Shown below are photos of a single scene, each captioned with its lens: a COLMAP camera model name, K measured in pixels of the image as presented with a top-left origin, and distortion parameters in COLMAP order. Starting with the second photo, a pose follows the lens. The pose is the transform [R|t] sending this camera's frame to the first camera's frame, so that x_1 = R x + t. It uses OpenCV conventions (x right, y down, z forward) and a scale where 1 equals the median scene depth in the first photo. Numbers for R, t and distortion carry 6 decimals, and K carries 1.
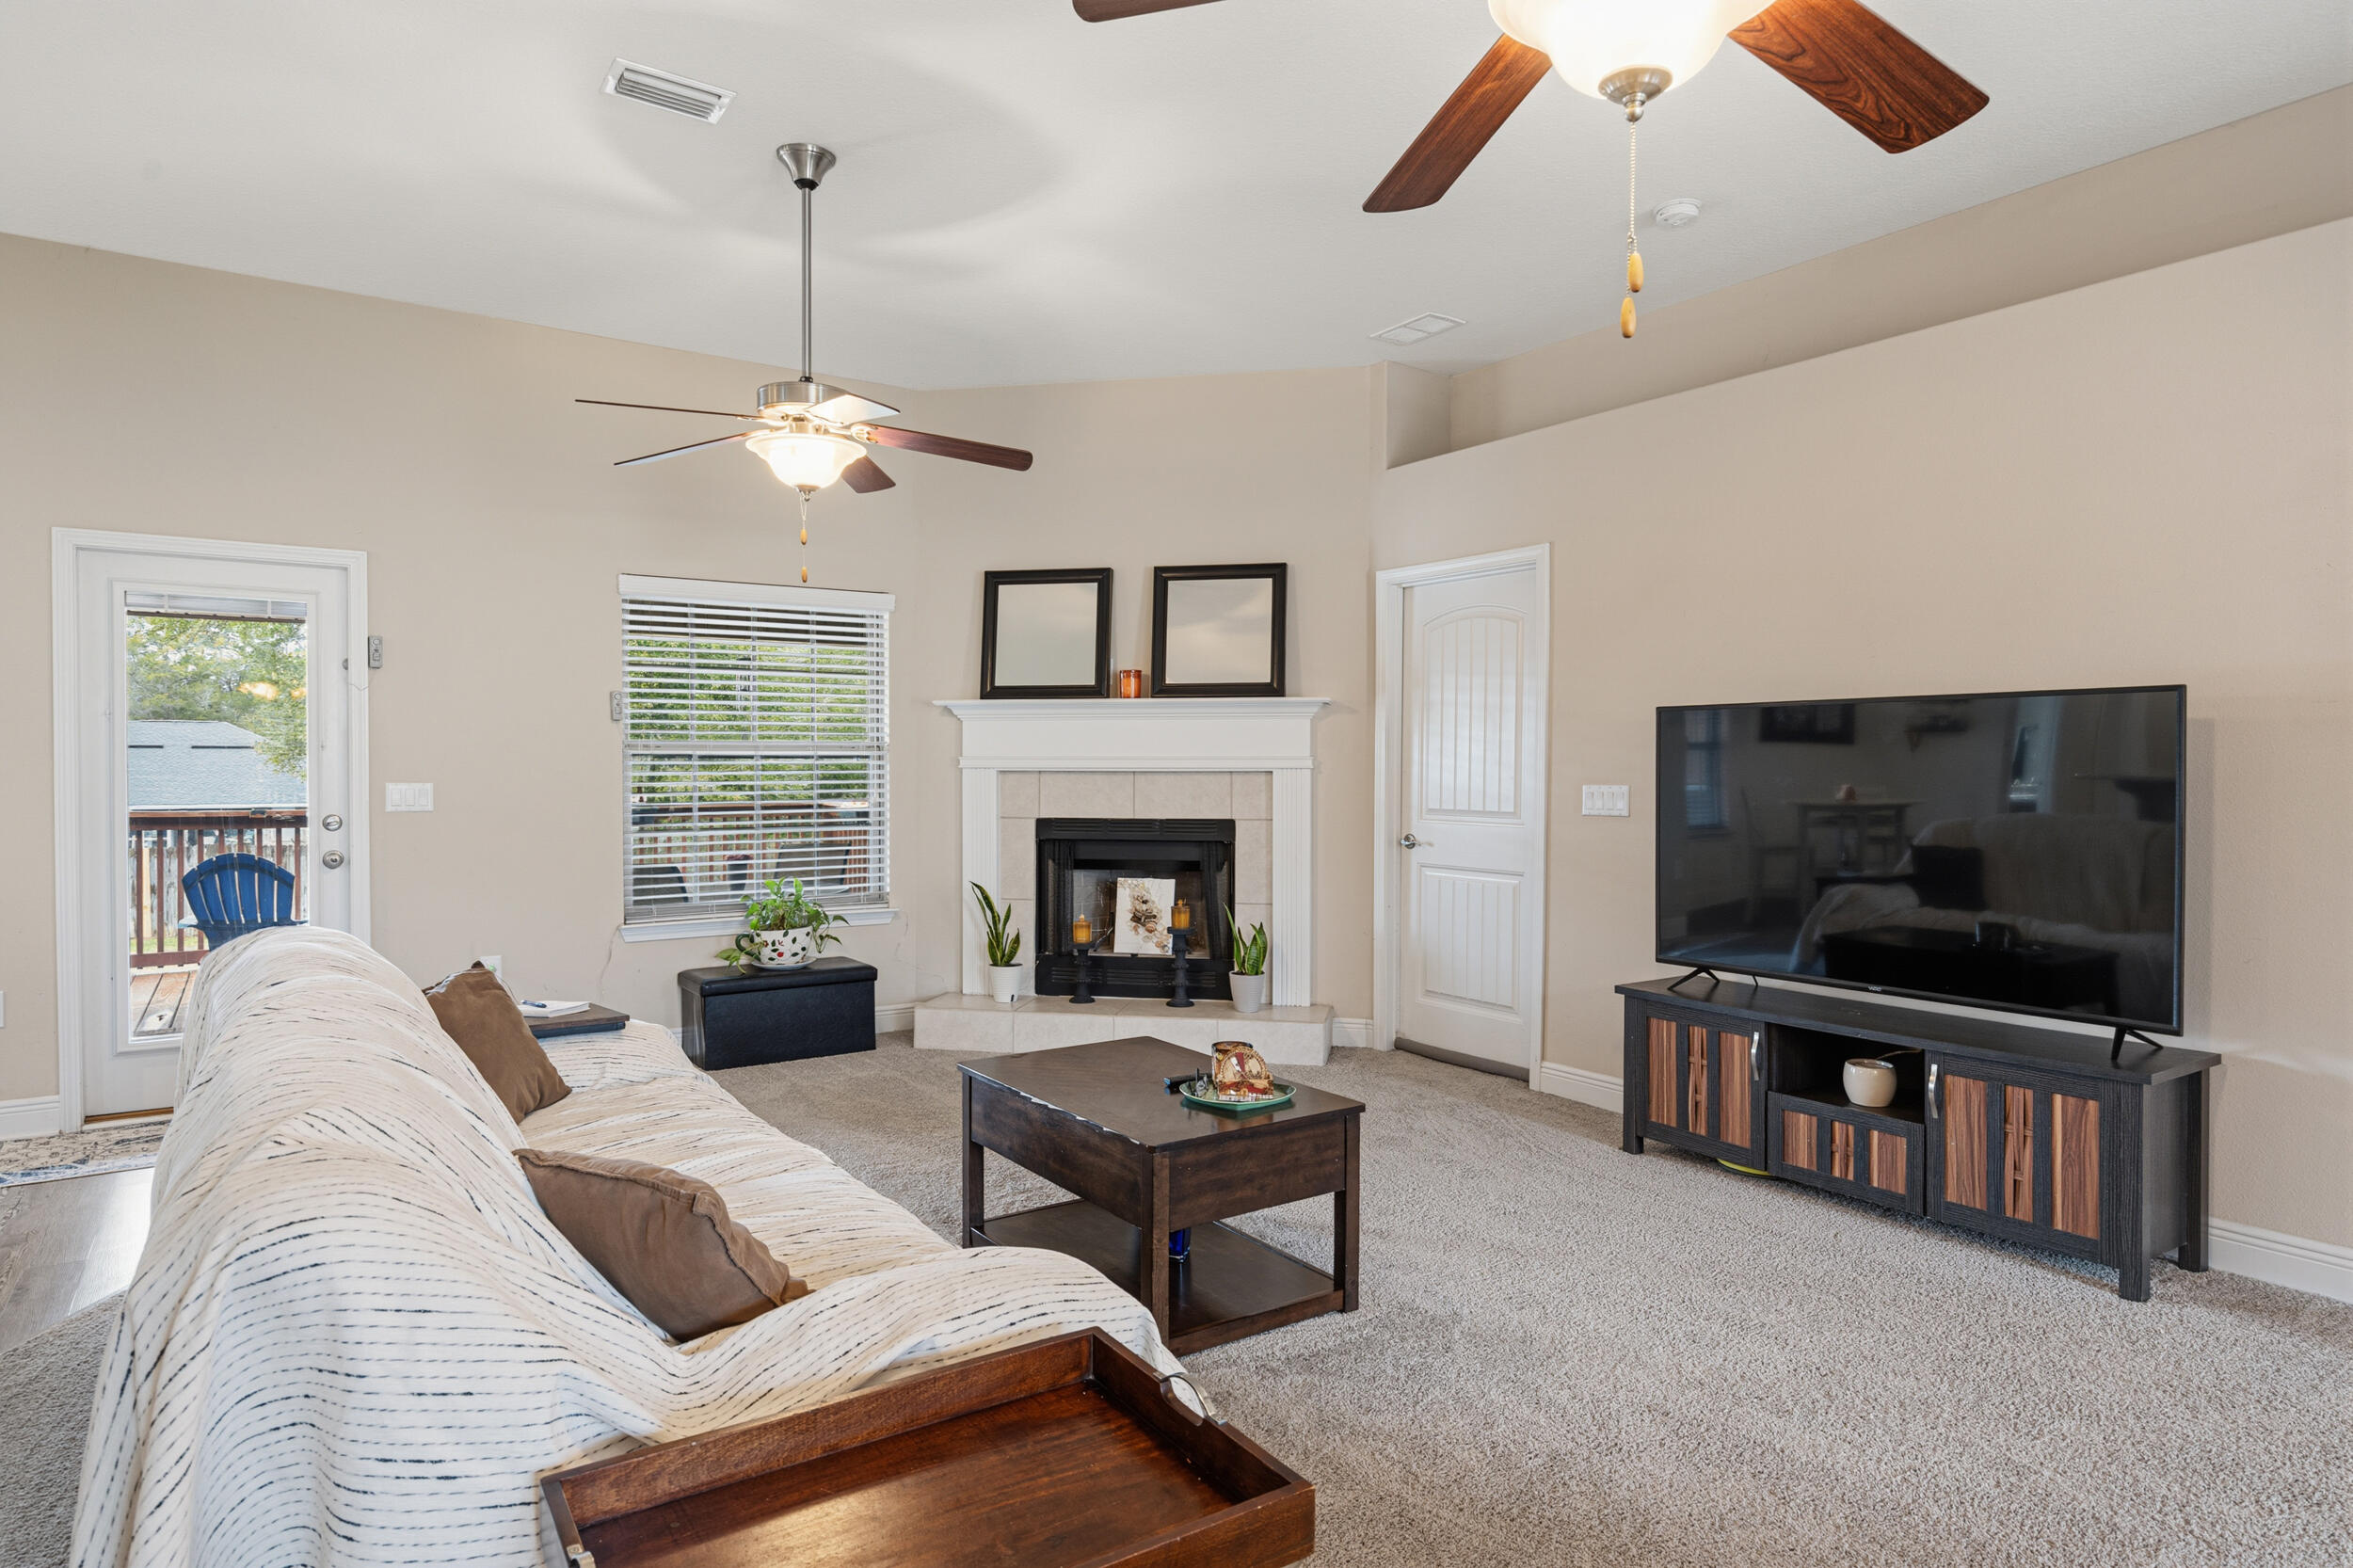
lens RADIAL K [[1266.3, 0, 1140.4], [0, 1266.3, 787.2], [0, 0, 1]] dist [0.000761, 0.000165]
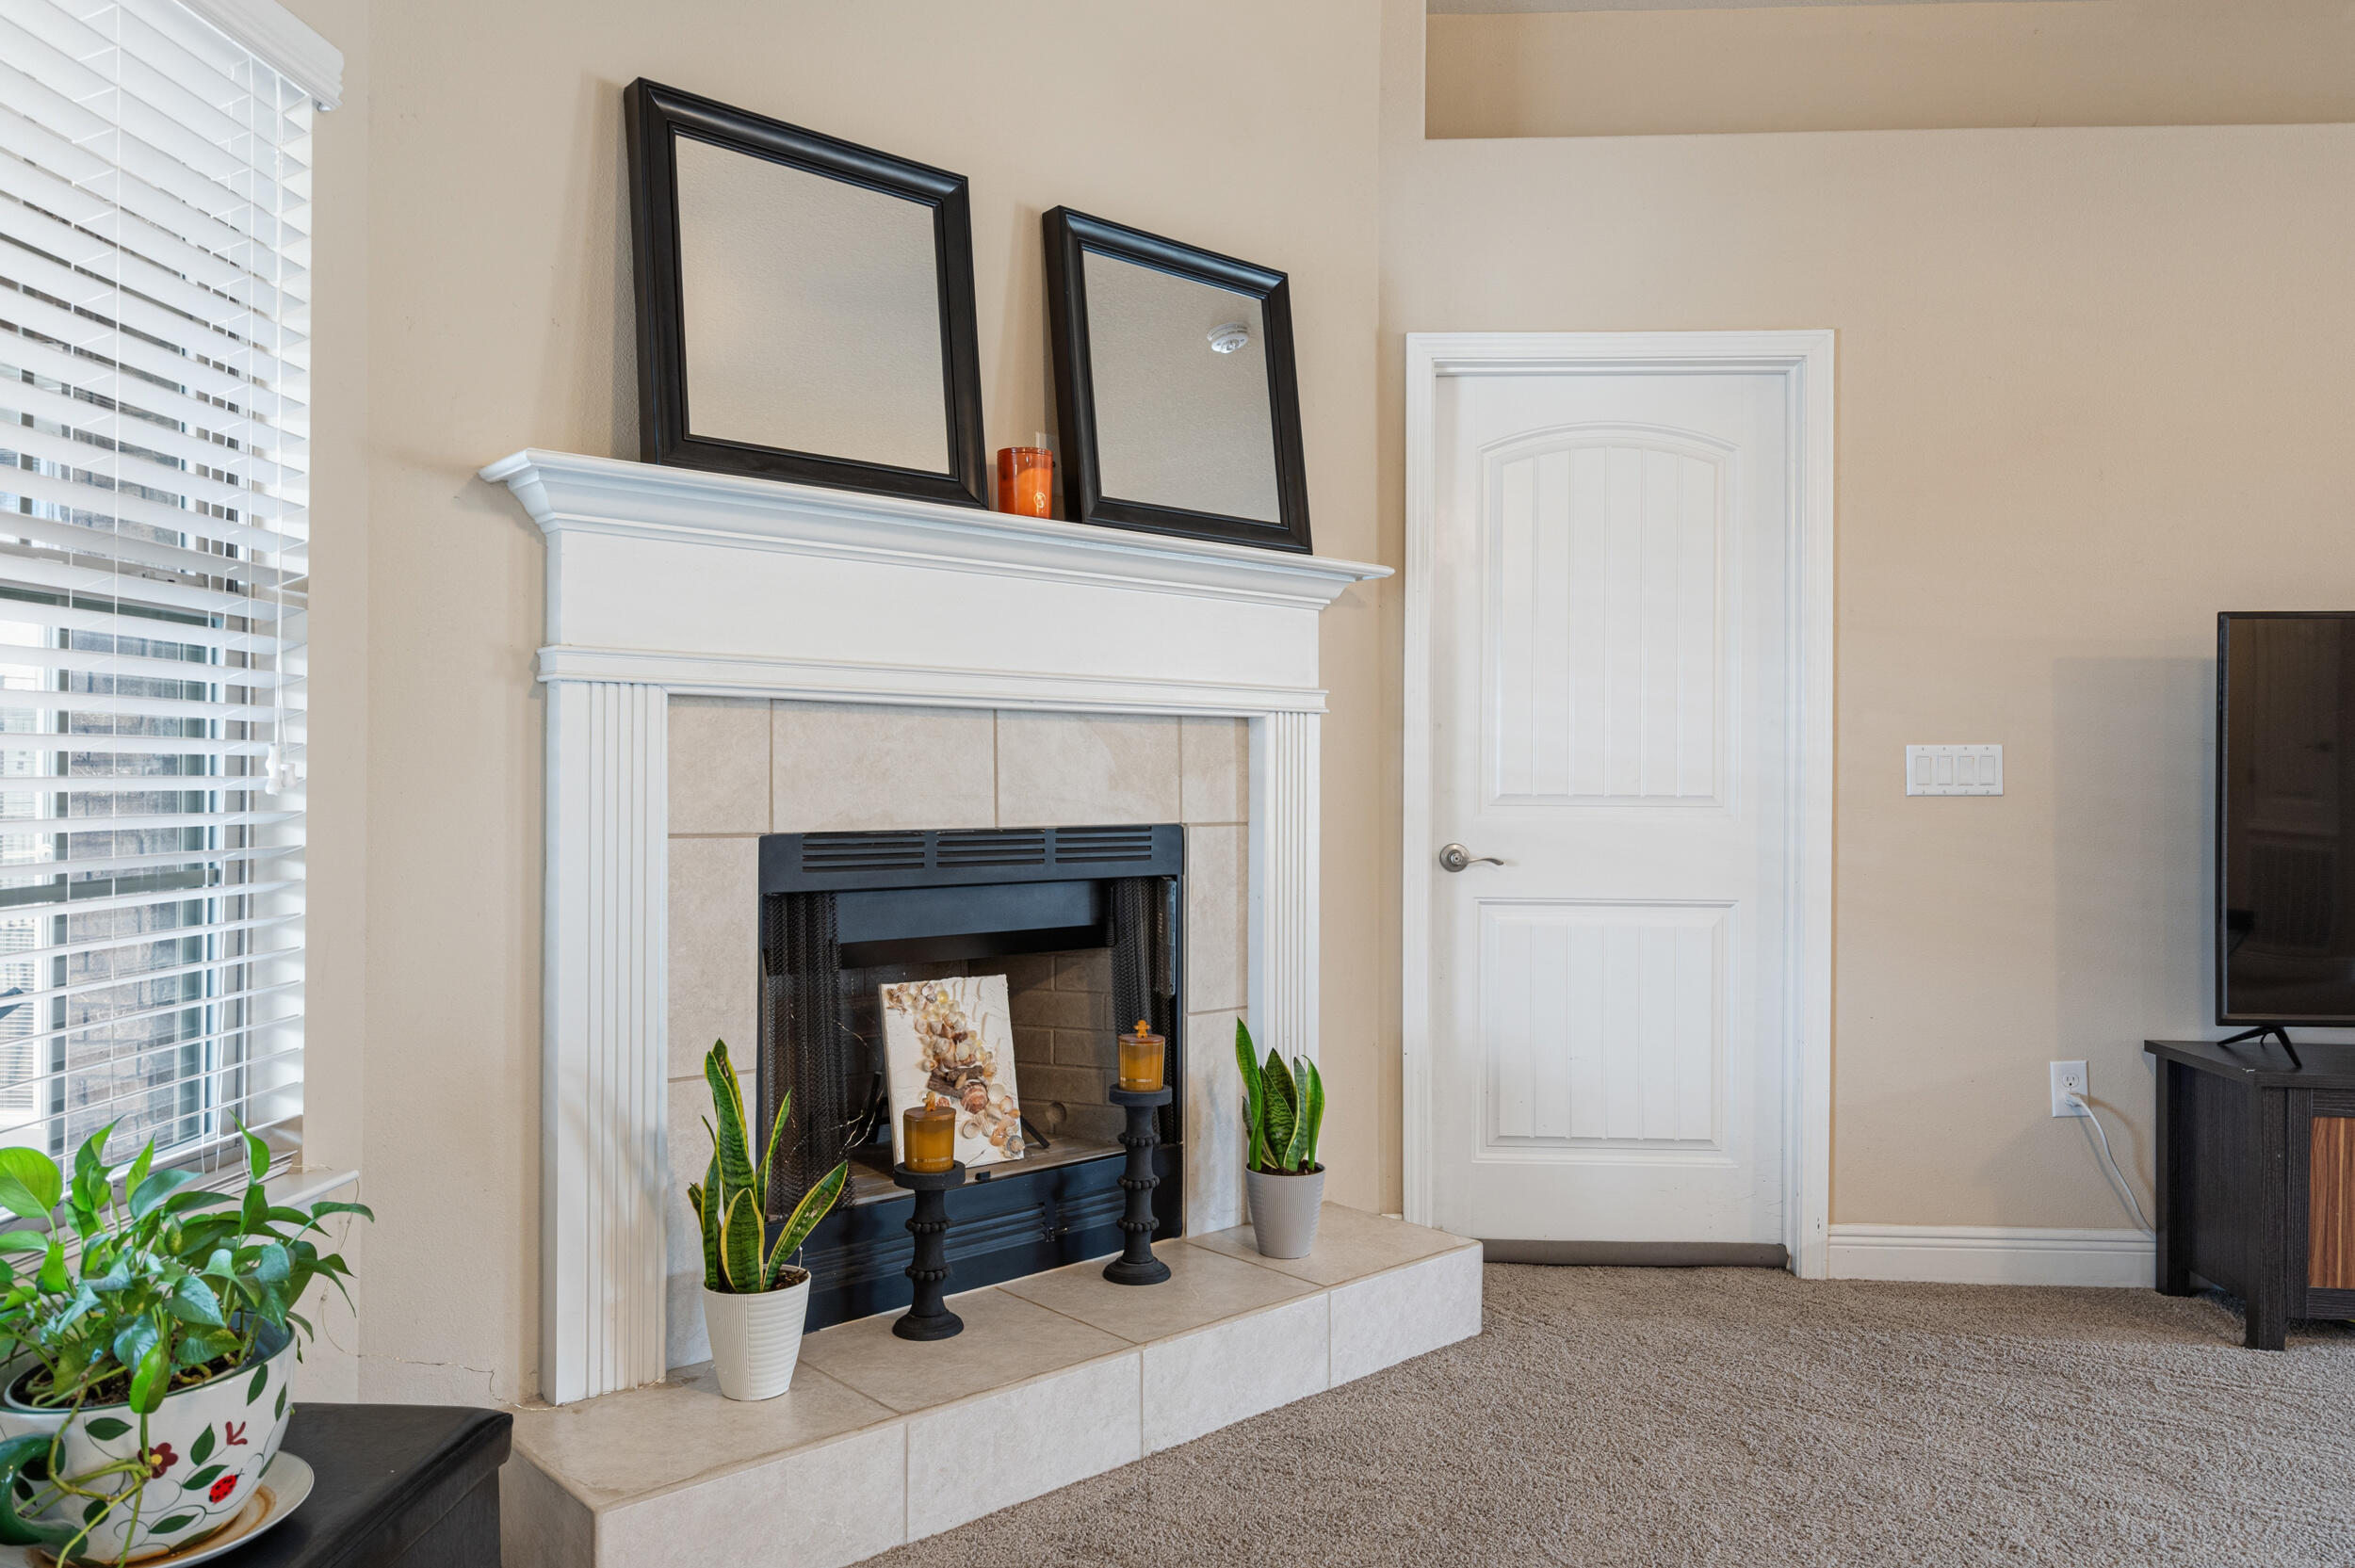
lens RADIAL K [[1603.2, 0, 1177.5], [0, 1603.2, 784.0], [0, 0, 1]] dist [-0.001787, 0.003622]
pose [[0.621959, 0.000903, 0.783050, -0.366669], [0.011091, 0.999889, -0.009963, 0.016655], [-0.782971, 0.014882, 0.621880, 0.652044]]
